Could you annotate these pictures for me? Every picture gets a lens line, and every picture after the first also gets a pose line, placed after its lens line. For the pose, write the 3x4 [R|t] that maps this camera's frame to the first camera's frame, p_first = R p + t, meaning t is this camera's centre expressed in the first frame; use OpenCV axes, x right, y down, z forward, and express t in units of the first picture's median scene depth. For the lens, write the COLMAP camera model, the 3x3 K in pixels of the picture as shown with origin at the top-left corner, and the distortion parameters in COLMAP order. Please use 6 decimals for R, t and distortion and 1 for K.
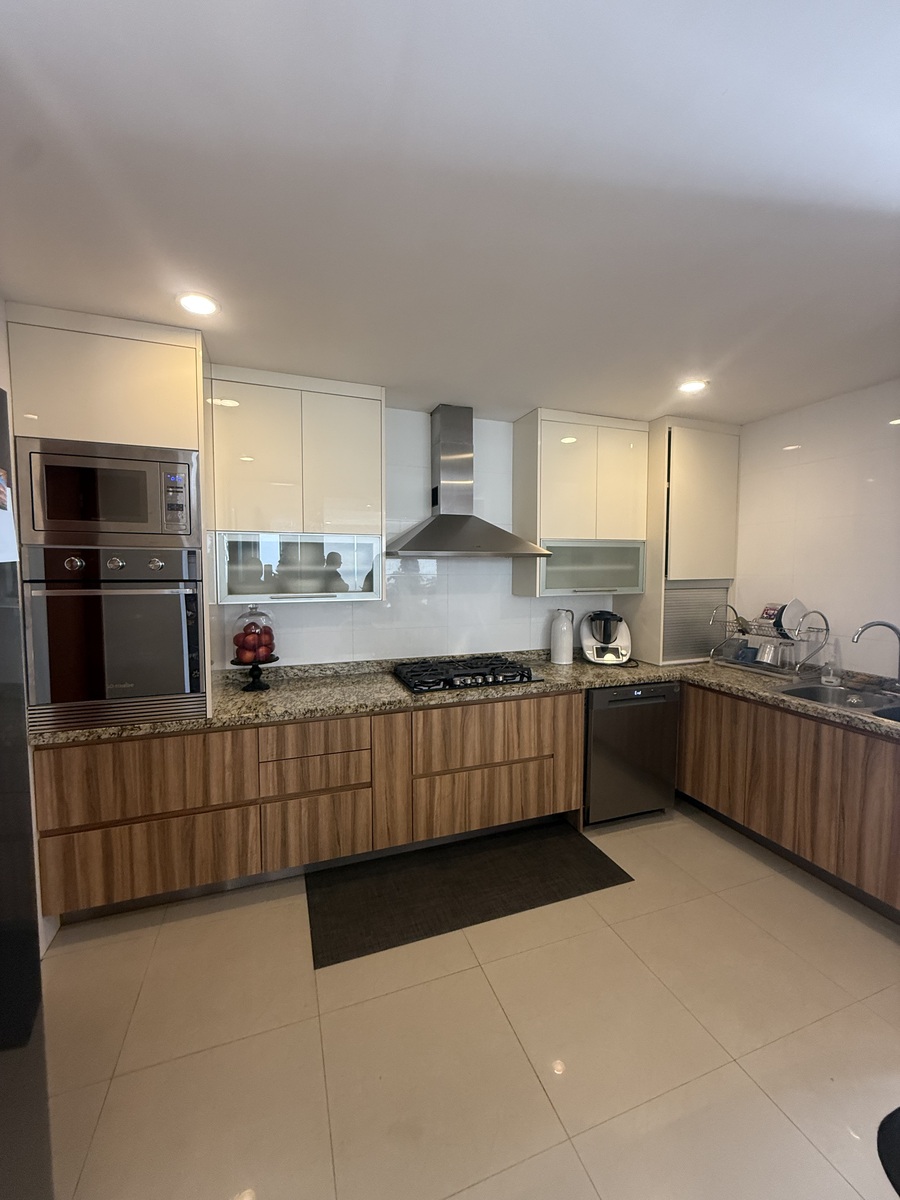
lens RADIAL K [[481.1, 0, 453.4], [0, 481.1, 598.5], [0, 0, 1]] dist [-0.001477, -0.000025]
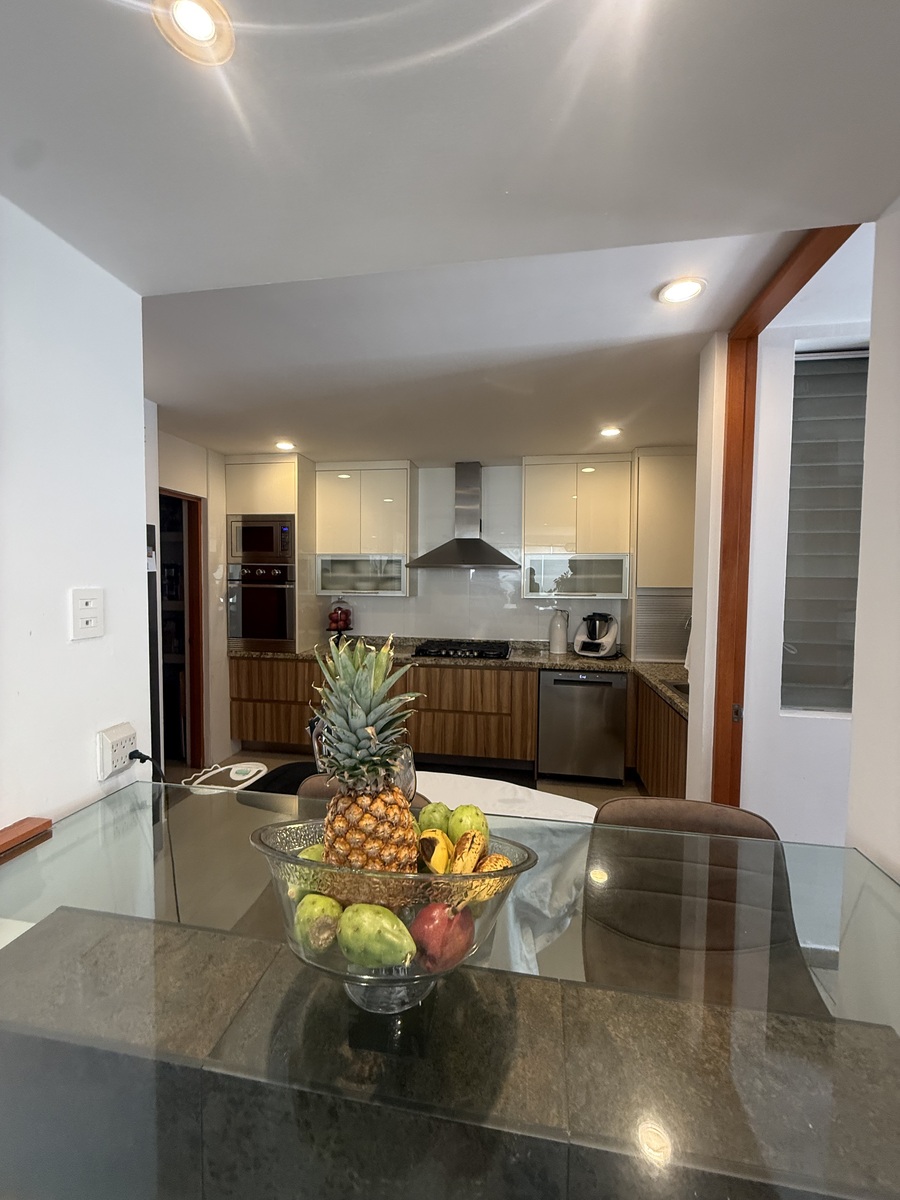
lens RADIAL K [[481.1, 0, 453.4], [0, 481.1, 598.5], [0, 0, 1]] dist [-0.001477, -0.000025]
pose [[0.866799, 0.030639, -0.497716, 0.720127], [-0.038581, 0.999239, -0.005679, 0.013014], [0.497163, 0.024125, 0.867322, -0.258056]]
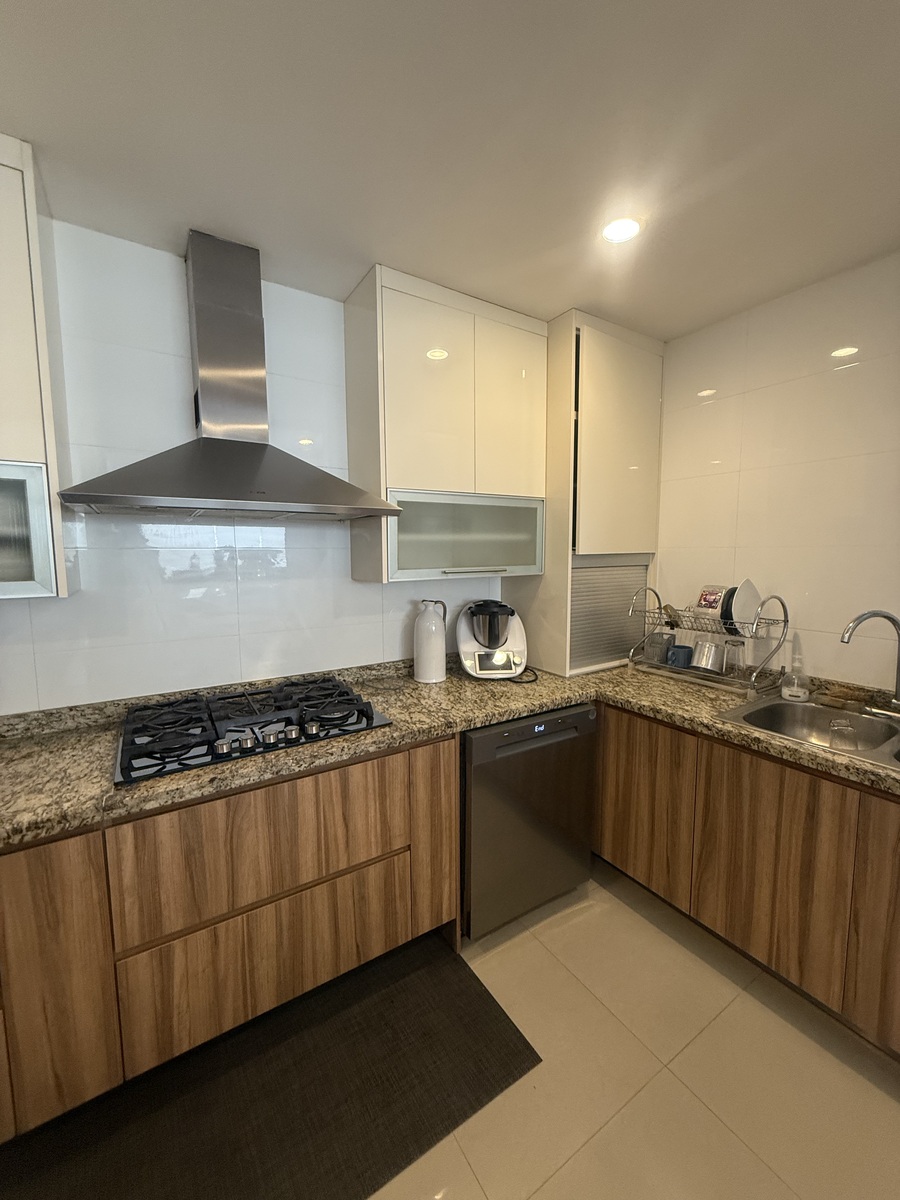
lens RADIAL K [[481.1, 0, 453.4], [0, 481.1, 598.5], [0, 0, 1]] dist [-0.001477, -0.000025]
pose [[0.976090, -0.026360, 0.215764, 0.137092], [0.018253, 0.999054, 0.039482, -0.006560], [-0.216600, -0.034600, 0.975647, 0.405498]]
